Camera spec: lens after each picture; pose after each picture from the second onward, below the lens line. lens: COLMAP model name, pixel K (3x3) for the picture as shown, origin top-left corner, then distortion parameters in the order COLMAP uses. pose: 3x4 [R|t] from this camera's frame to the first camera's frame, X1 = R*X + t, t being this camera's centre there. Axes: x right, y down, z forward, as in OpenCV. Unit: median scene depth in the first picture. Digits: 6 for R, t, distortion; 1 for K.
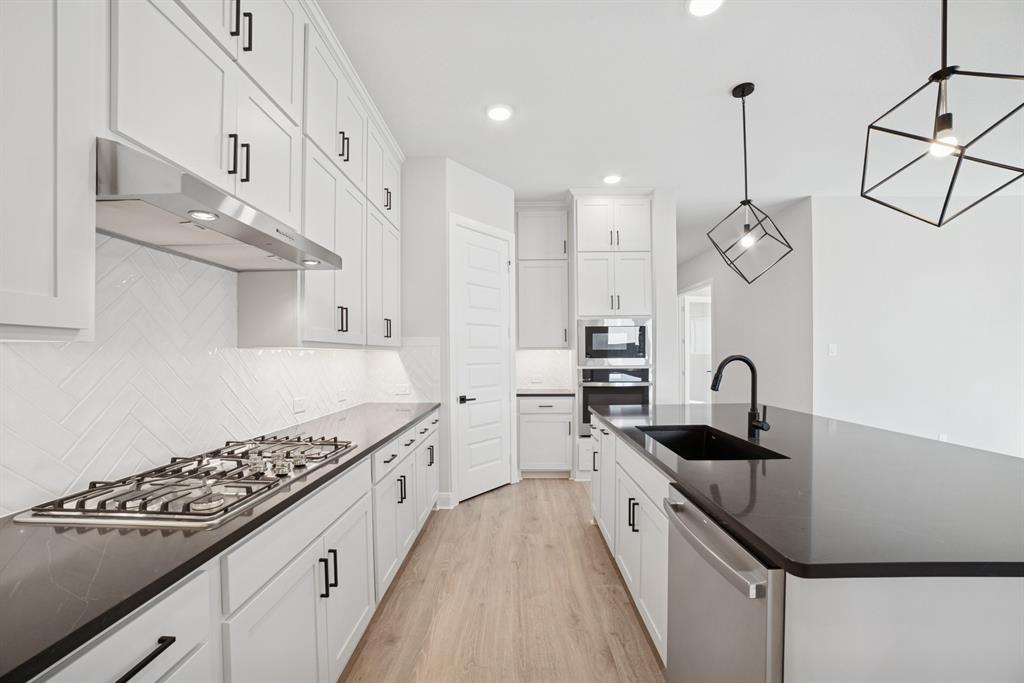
lens RADIAL K [[408.9, 0, 509.1], [0, 408.9, 358.7], [0, 0, 1]] dist [-0.072059, 0.027665]
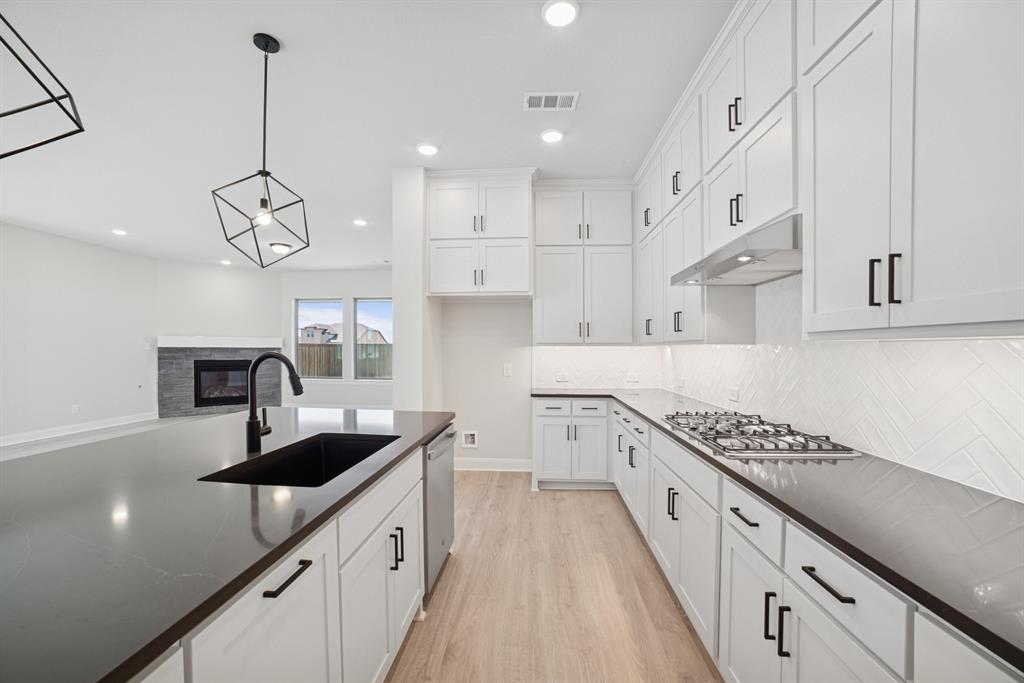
lens RADIAL K [[408.9, 0, 509.1], [0, 408.9, 358.7], [0, 0, 1]] dist [-0.072059, 0.027665]
pose [[-0.999268, -0.002683, 0.038166, 0.042395], [-0.001330, 0.999371, 0.035426, -0.014432], [-0.038237, 0.035350, -0.998643, 1.283170]]
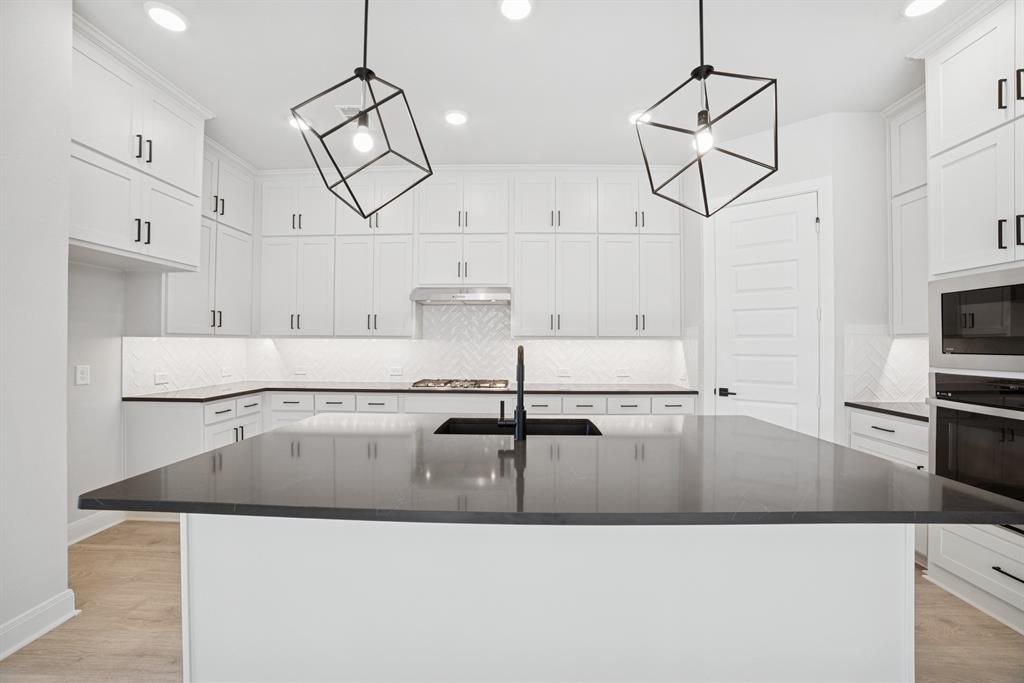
lens RADIAL K [[411.2, 0, 512.0], [0, 411.2, 341.5], [0, 0, 1]] dist [-0.075729, 0.027543]
pose [[-0.003776, 0.000826, -0.999993, 1.100439], [-0.015944, 0.999872, 0.000886, -0.012284], [0.999866, 0.015948, -0.003762, 0.706251]]
